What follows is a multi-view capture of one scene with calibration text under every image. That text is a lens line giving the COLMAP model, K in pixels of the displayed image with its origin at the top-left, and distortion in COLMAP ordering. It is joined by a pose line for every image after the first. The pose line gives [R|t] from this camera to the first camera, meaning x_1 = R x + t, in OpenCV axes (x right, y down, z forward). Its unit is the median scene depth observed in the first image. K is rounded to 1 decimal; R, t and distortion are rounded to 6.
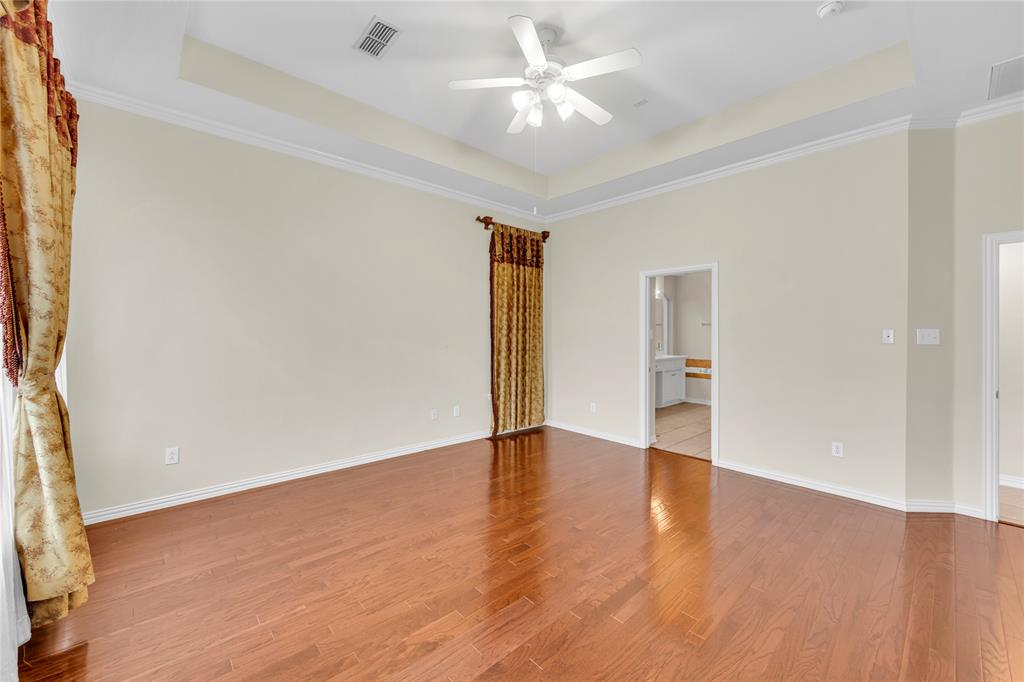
lens RADIAL K [[407.5, 0, 513.1], [0, 407.5, 338.0], [0, 0, 1]] dist [-0.000488, -0.000179]
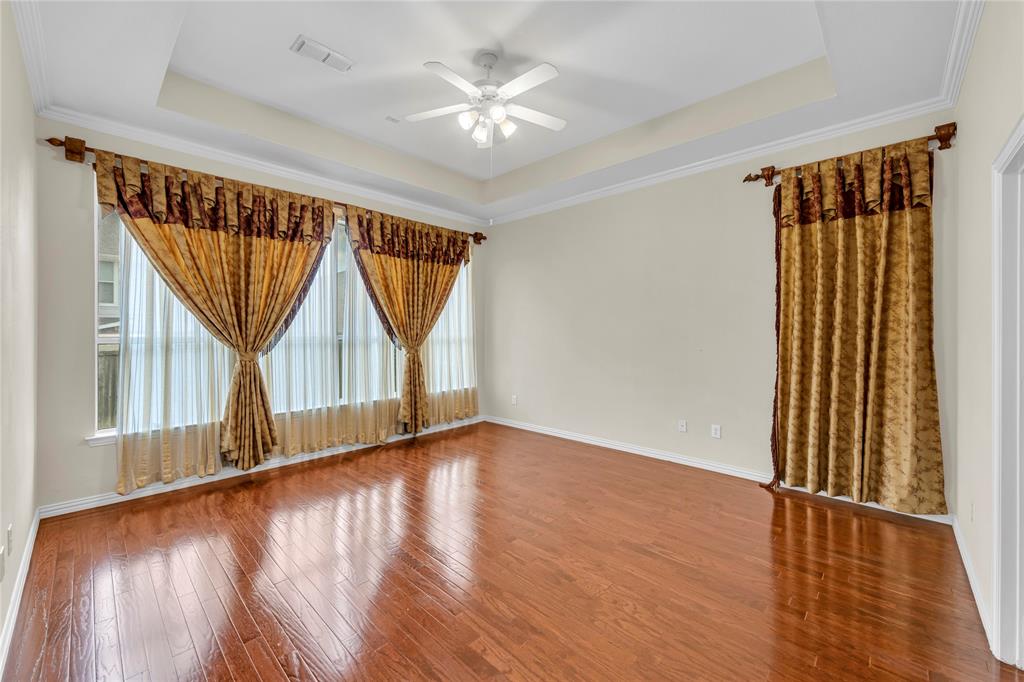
lens RADIAL K [[407.5, 0, 513.8], [0, 407.5, 335.1], [0, 0, 1]] dist [-0.000488, -0.000179]
pose [[0.060198, 0.011582, -0.998119, 0.597501], [-0.014226, 0.999841, 0.010744, -0.012151], [0.998085, 0.013552, 0.060353, 0.518628]]
